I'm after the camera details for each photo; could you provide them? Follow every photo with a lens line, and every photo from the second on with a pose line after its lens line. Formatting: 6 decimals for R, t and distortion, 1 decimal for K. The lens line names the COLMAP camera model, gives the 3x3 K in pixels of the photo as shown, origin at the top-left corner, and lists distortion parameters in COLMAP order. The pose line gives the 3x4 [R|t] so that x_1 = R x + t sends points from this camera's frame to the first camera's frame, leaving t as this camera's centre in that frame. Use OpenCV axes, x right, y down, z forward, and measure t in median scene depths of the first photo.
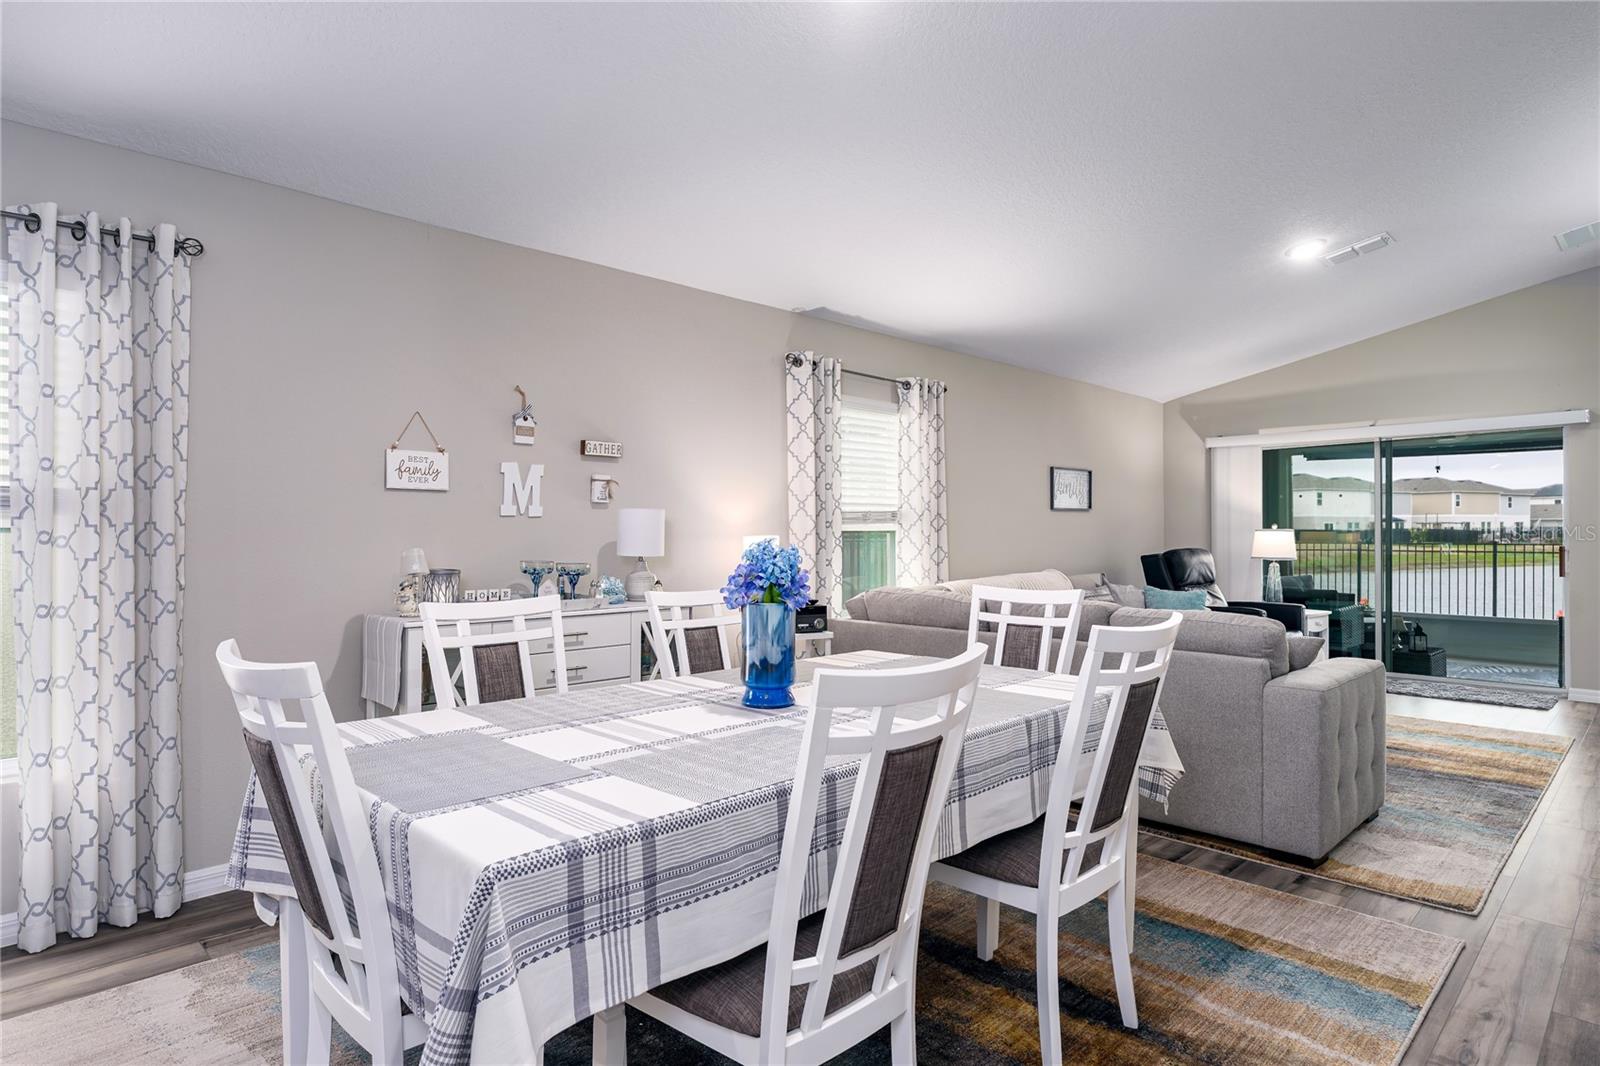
lens RADIAL K [[861.4, 0, 809.6], [0, 861.4, 522.1], [0, 0, 1]] dist [-0.009508, 0.001990]
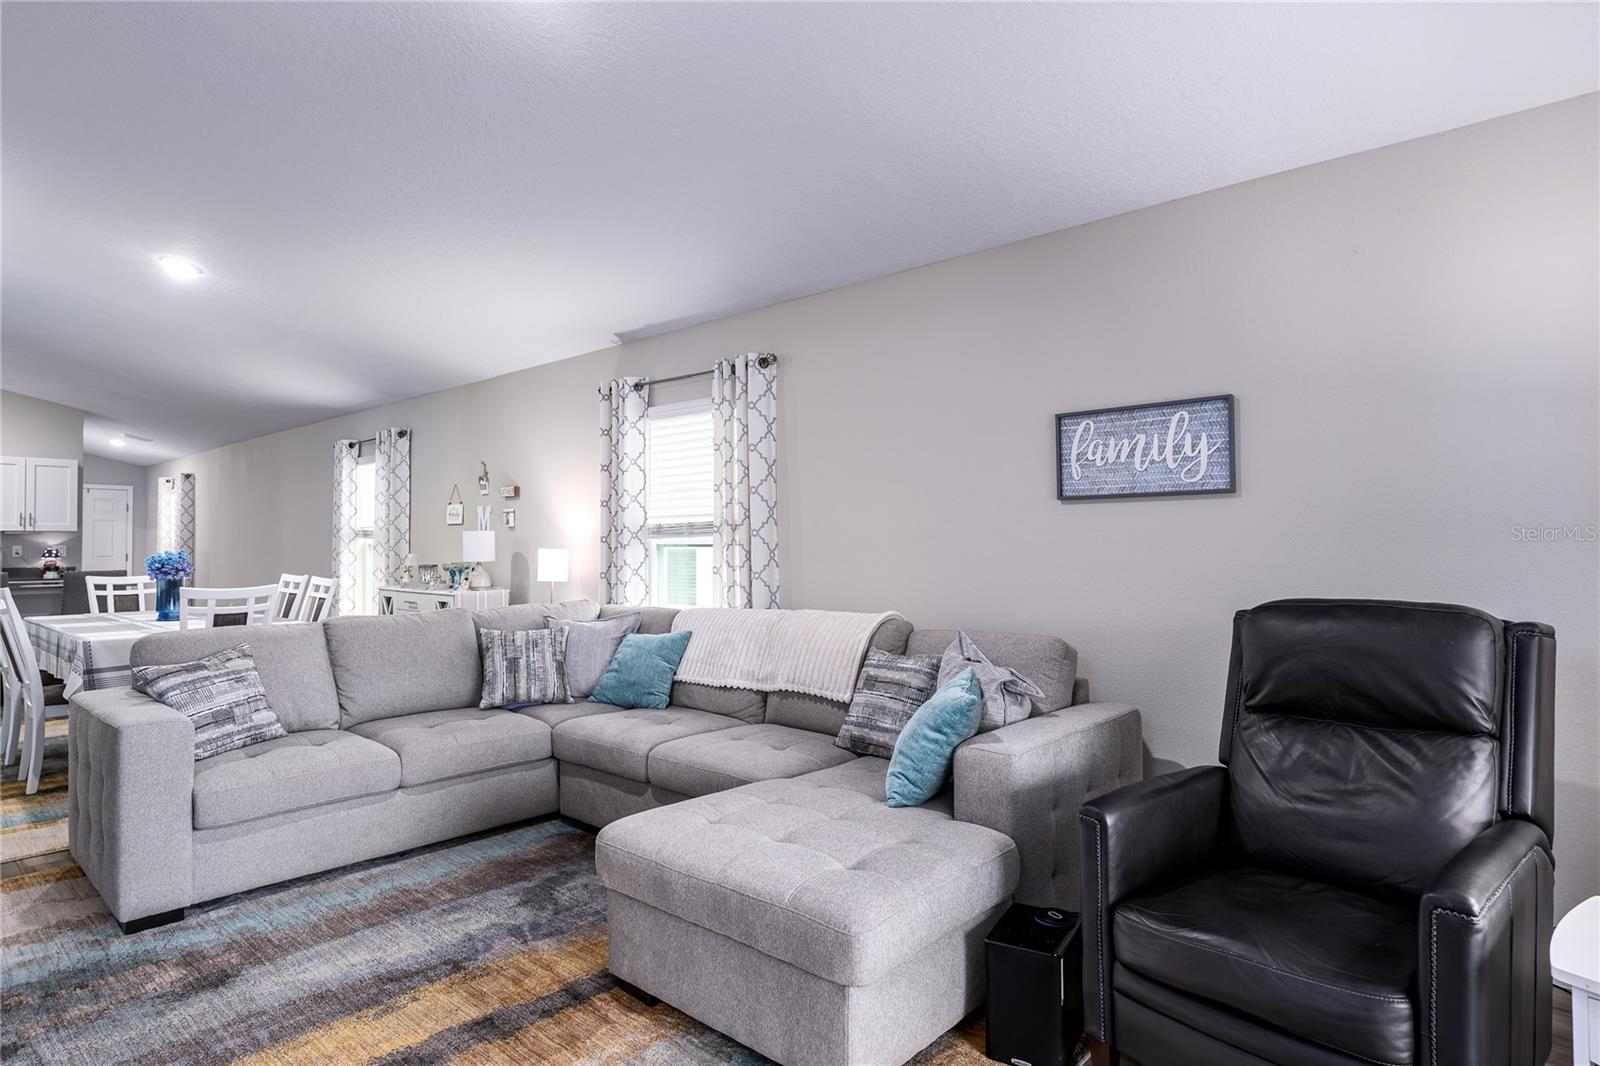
lens RADIAL K [[861.4, 0, 789.0], [0, 861.4, 528.5], [0, 0, 1]] dist [-0.009508, 0.001990]
pose [[0.059085, -0.015035, -0.998140, 0.981678], [0.016479, 0.999765, -0.014084, 0.008001], [0.998117, -0.015617, 0.059319, 1.039614]]
